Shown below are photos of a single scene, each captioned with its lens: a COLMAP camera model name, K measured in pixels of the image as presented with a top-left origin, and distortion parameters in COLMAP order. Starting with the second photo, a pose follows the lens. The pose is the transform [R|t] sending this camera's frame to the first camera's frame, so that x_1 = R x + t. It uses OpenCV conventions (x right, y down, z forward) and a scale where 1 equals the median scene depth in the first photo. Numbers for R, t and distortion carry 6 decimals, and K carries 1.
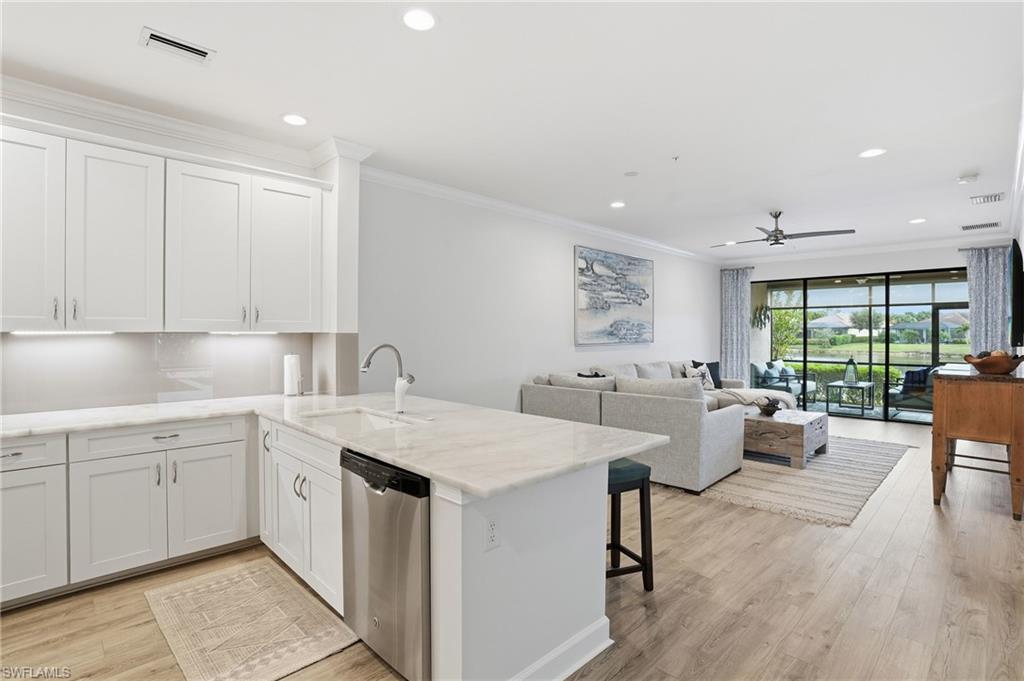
lens RADIAL K [[510.5, 0, 512.0], [0, 510.5, 340.5], [0, 0, 1]] dist [-0.069342, 0.027378]
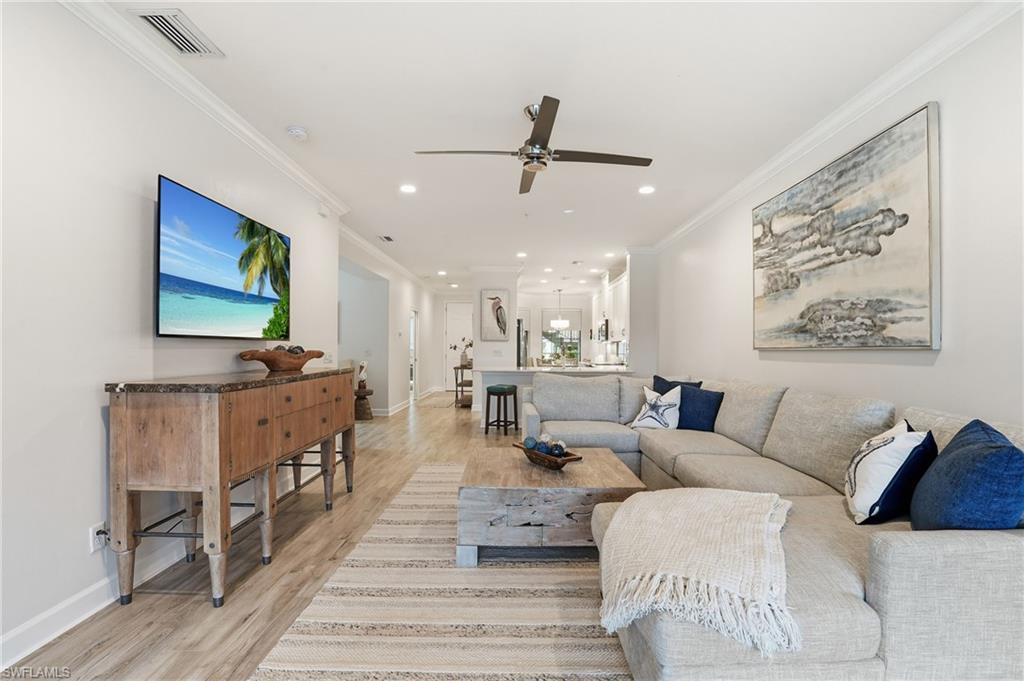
lens RADIAL K [[484.2, 0, 516.7], [0, 484.2, 344.7], [0, 0, 1]] dist [-0.077586, 0.027893]
pose [[-0.709622, -0.006139, -0.704556, 0.709672], [-0.009434, 0.999955, 0.000788, 0.004415], [0.704519, 0.007206, -0.709648, 1.060101]]
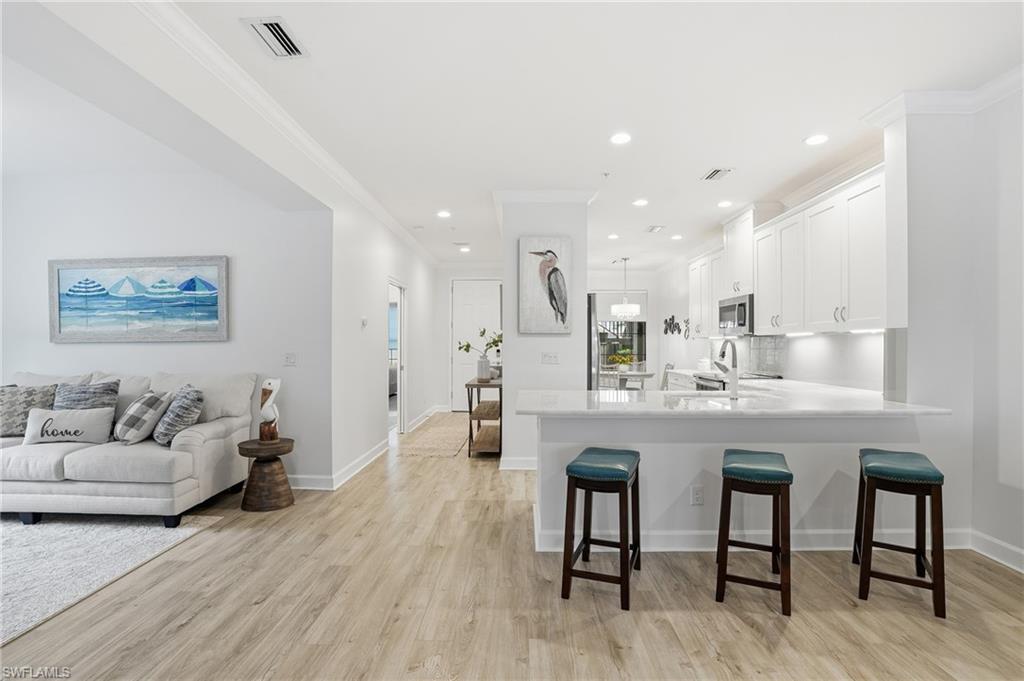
lens RADIAL K [[484.2, 0, 516.7], [0, 484.2, 344.7], [0, 0, 1]] dist [-0.077586, 0.027893]
pose [[-0.720726, -0.000918, -0.693220, 0.366489], [-0.005038, 0.999980, 0.003913, 0.006827], [0.693202, 0.006312, -0.720716, 0.602243]]
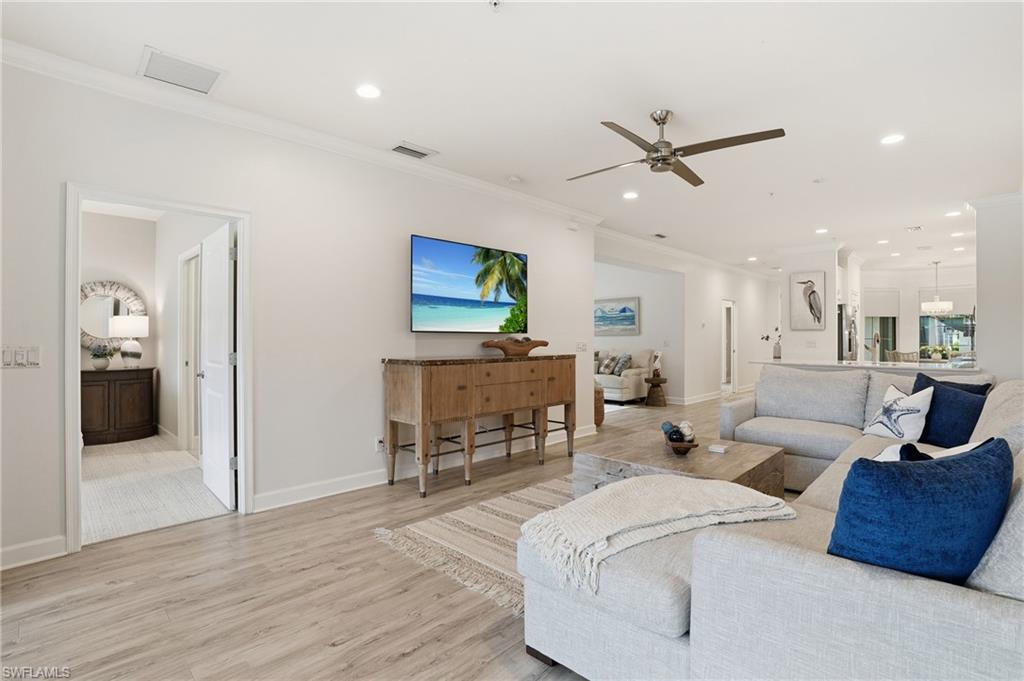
lens RADIAL K [[494.5, 0, 515.9], [0, 494.5, 334.2], [0, 0, 1]] dist [-0.054098, 0.000311]
pose [[-0.999879, 0.000110, -0.015560, 0.557530], [0.000092, 0.999999, 0.001144, 0.003388], [0.015560, 0.001142, -0.999878, 1.215718]]
